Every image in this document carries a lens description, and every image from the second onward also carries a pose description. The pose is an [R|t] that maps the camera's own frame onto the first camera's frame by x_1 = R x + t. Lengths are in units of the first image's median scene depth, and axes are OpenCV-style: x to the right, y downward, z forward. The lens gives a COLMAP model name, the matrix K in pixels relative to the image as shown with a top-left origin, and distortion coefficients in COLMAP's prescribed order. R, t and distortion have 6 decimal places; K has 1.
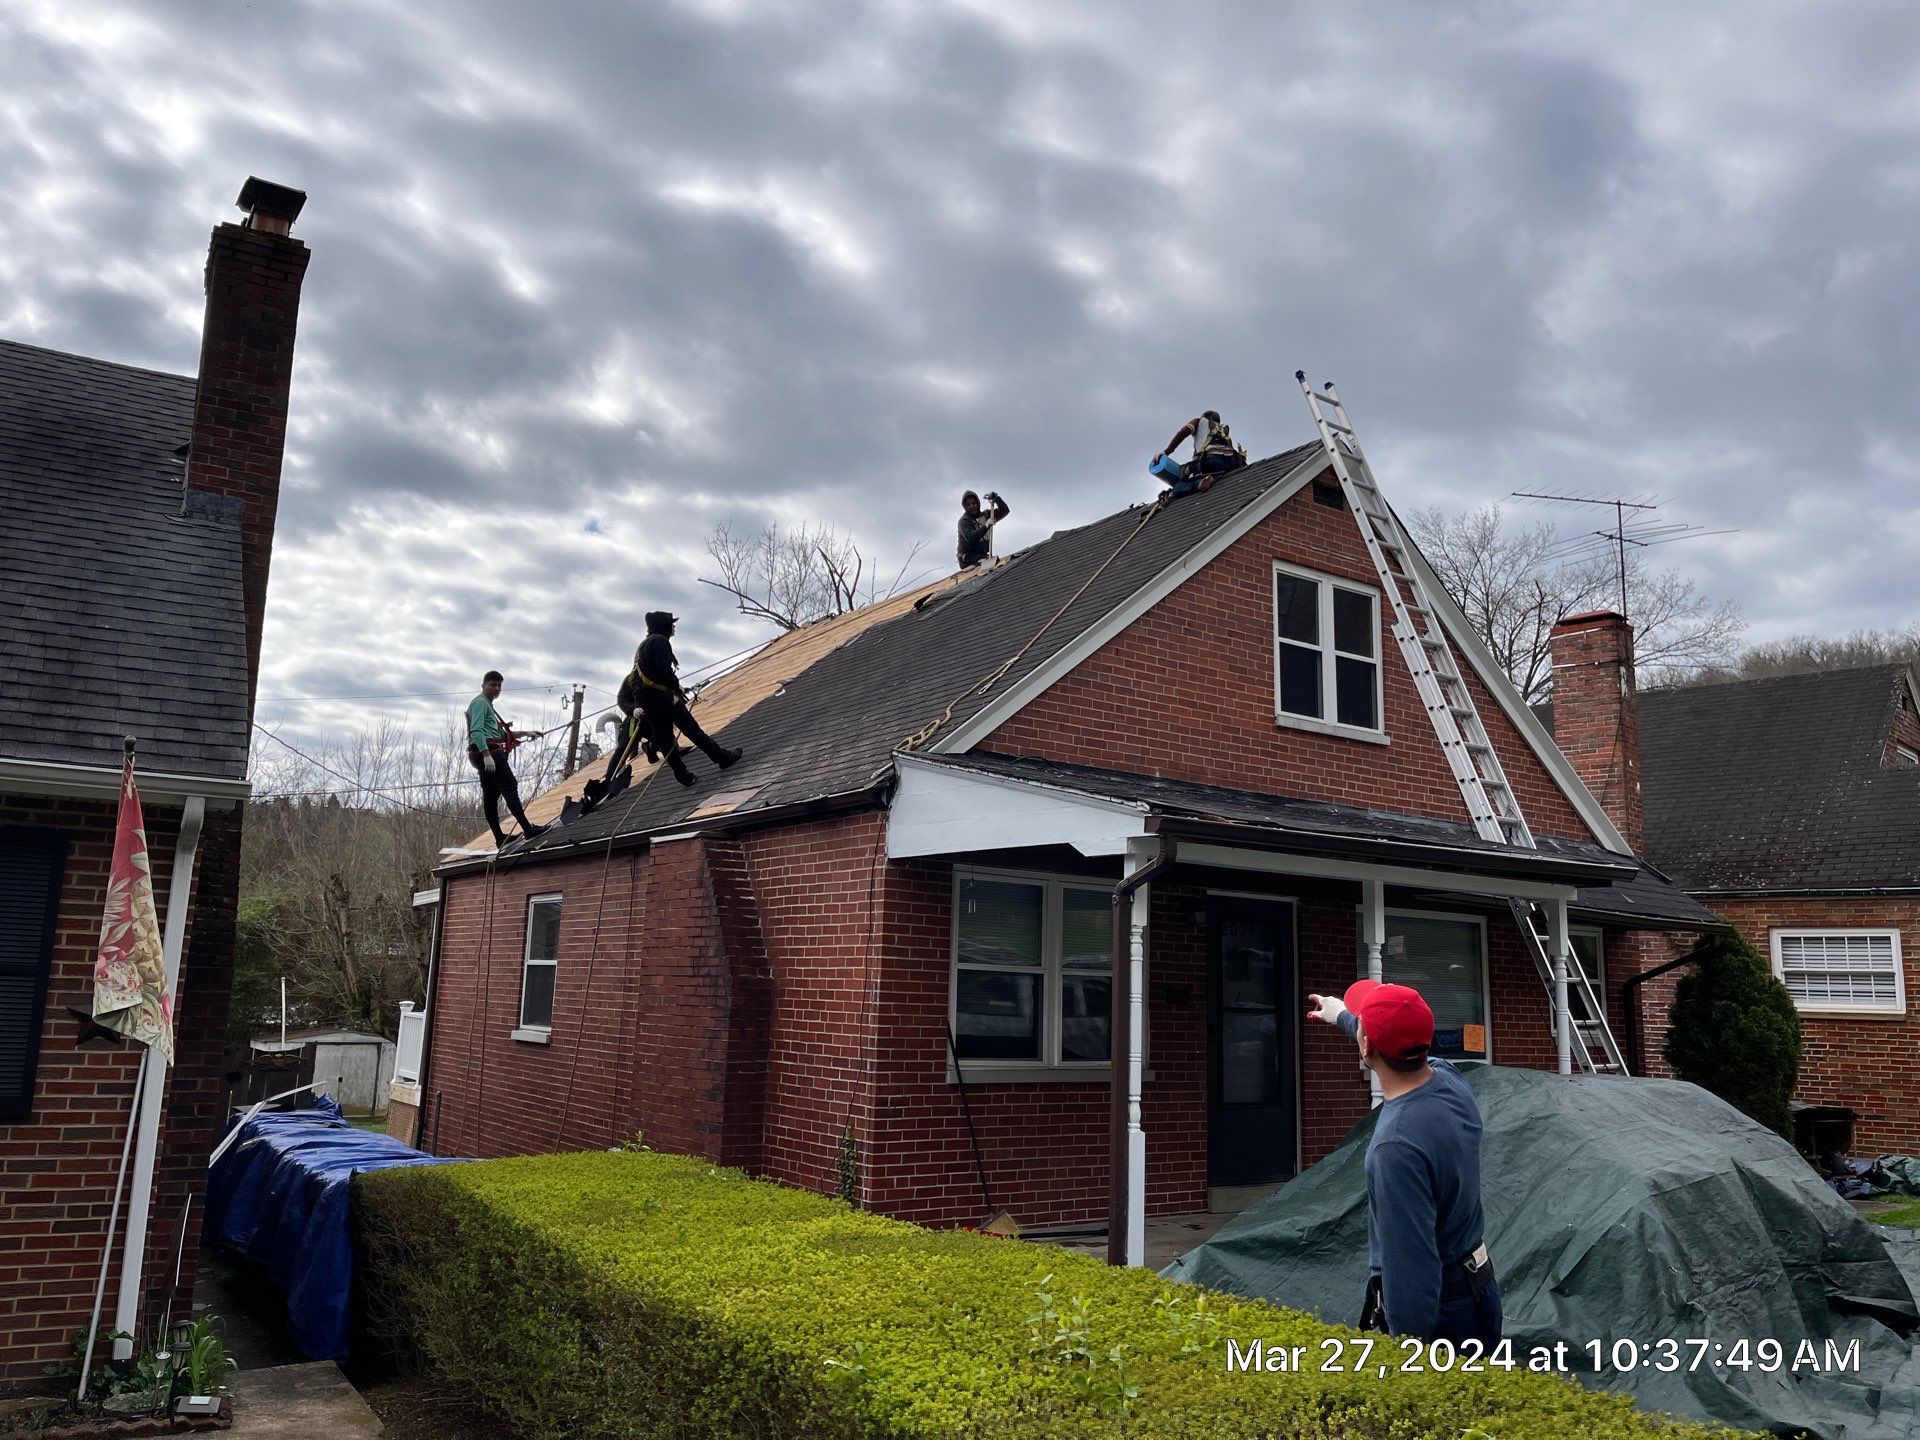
lens RADIAL K [[1449.0, 0, 945.0], [0, 1449.0, 716.9], [0, 0, 1]] dist [0.079916, -0.109517]
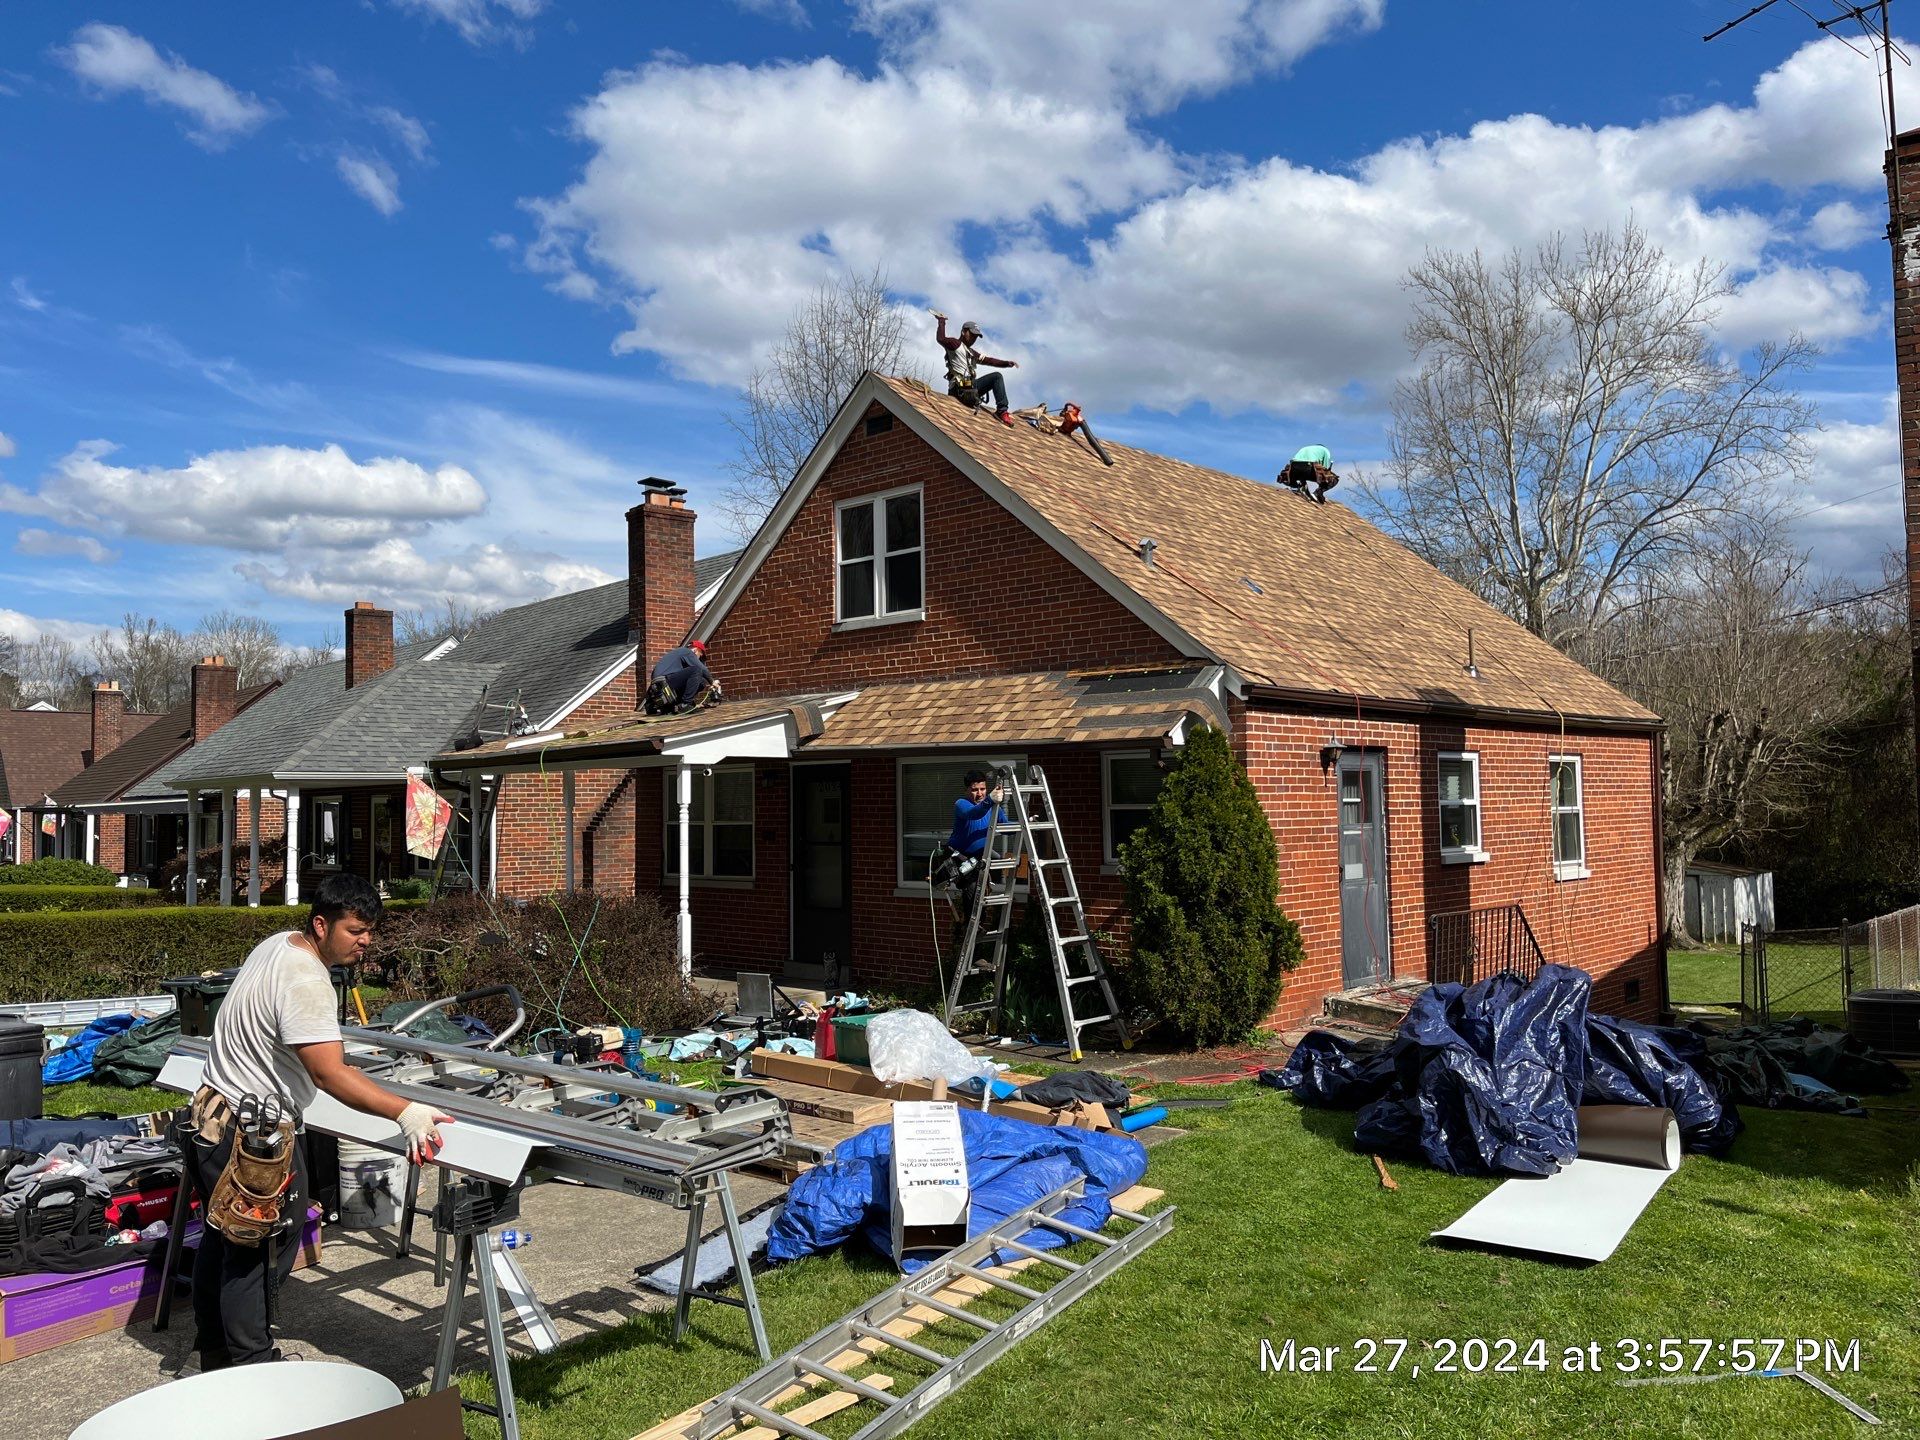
lens RADIAL K [[1476.2, 0, 971.4], [0, 1476.2, 731.7], [0, 0, 1]] dist [0.144857, -0.164138]
pose [[0.192644, -0.085601, -0.977528, 1.541160], [0.197377, 0.979207, -0.046850, 0.180121], [0.961213, -0.183916, 0.205535, 0.821380]]
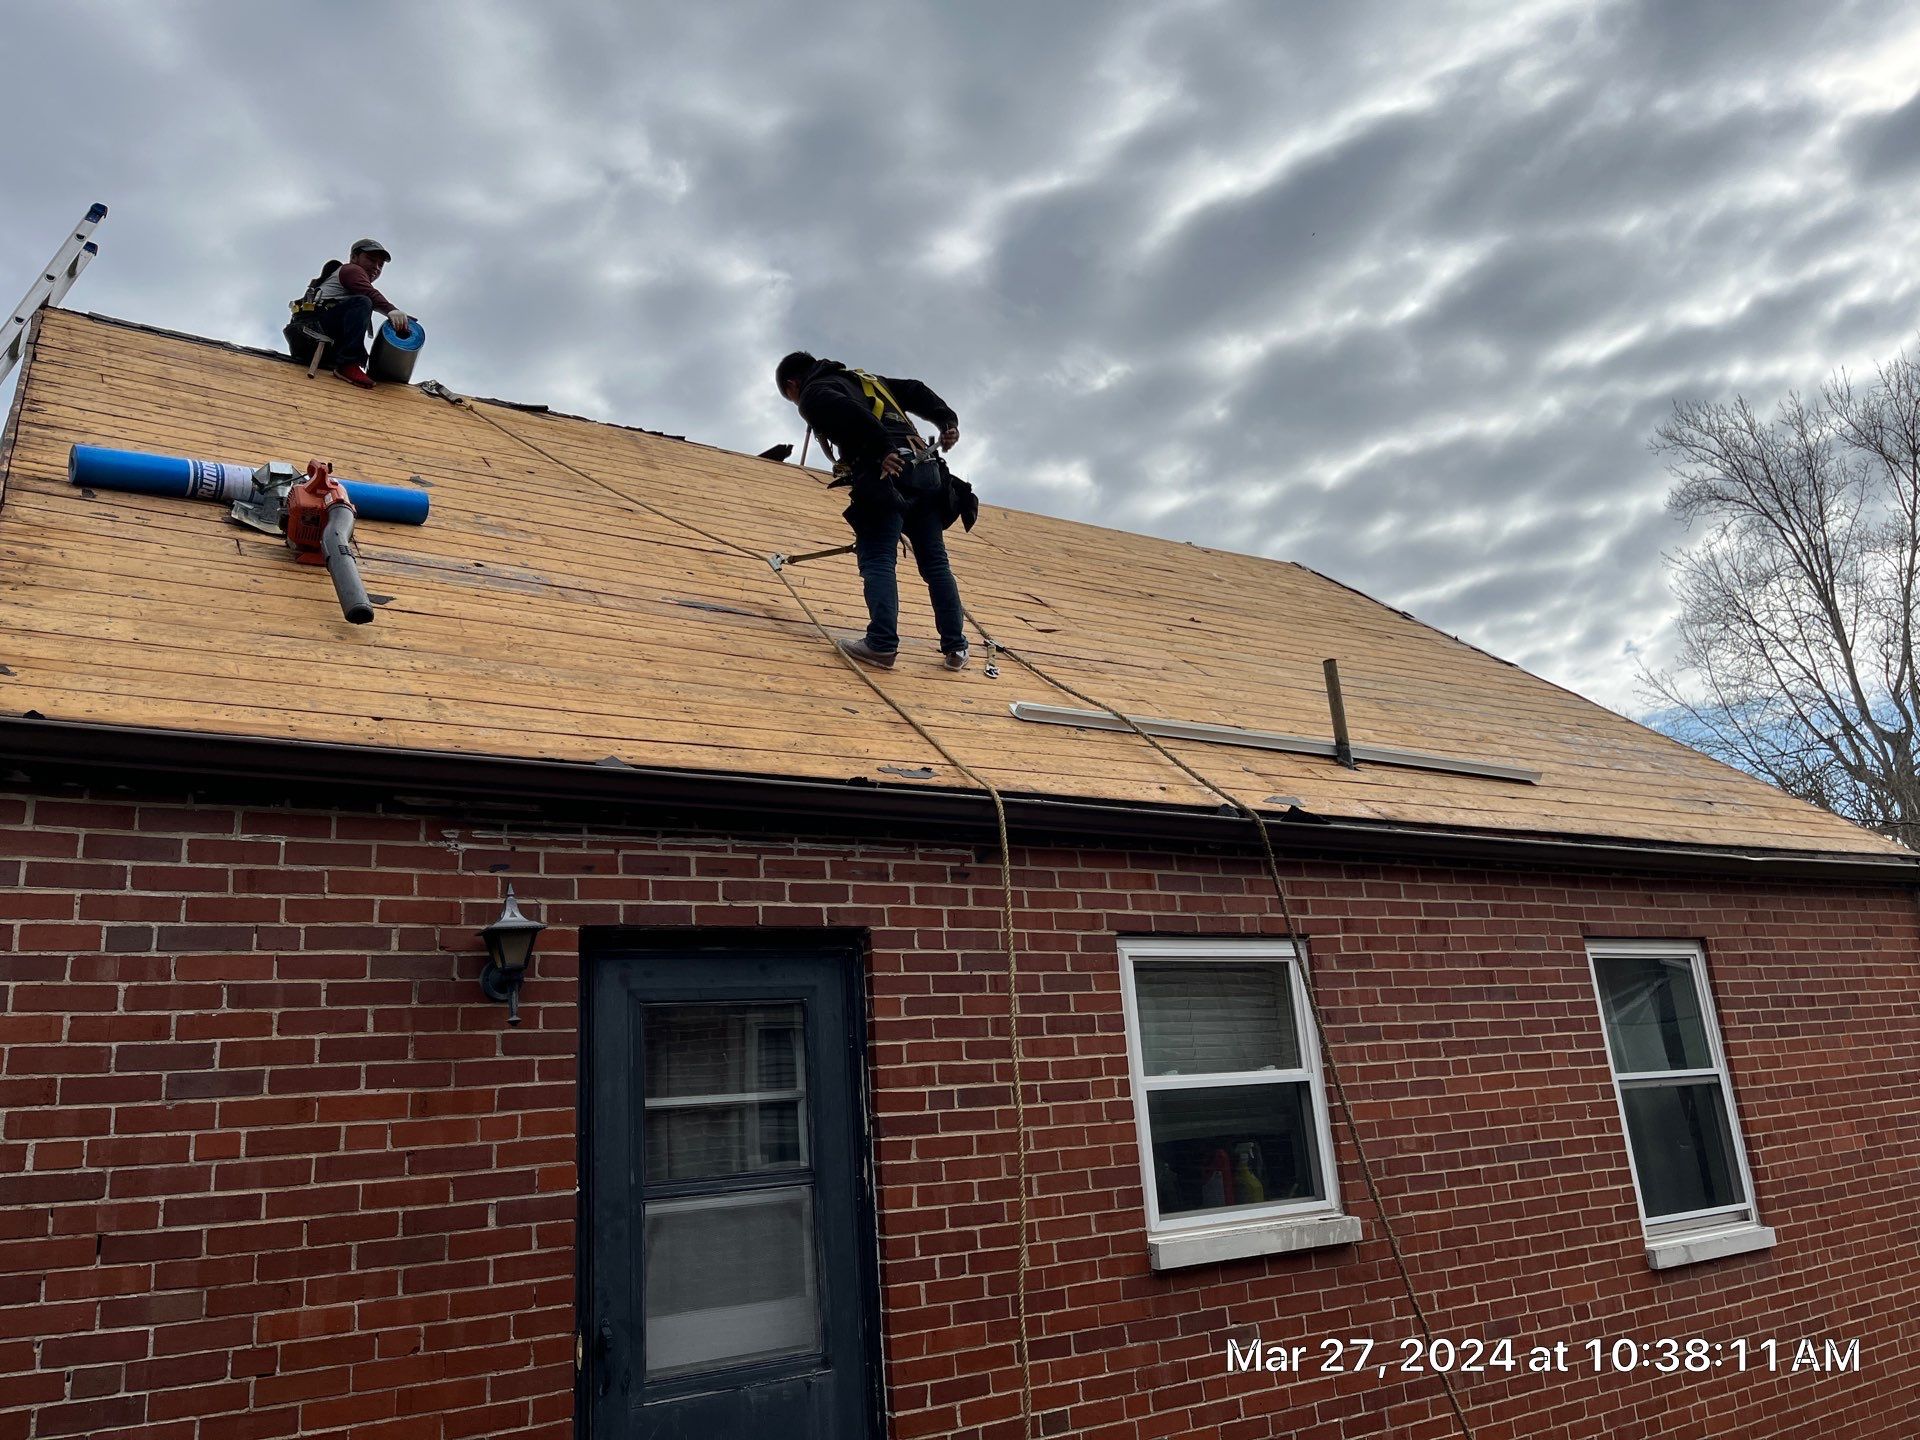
lens RADIAL K [[1502.7, 0, 960.0], [0, 1502.7, 720.0], [0, 0, 1]] dist [0.037171, -0.001586]
pose [[-0.040274, -0.289526, -0.956323, 0.852429], [0.251689, 0.923298, -0.290127, 0.271774], [0.966970, -0.252381, 0.035686, 1.398936]]
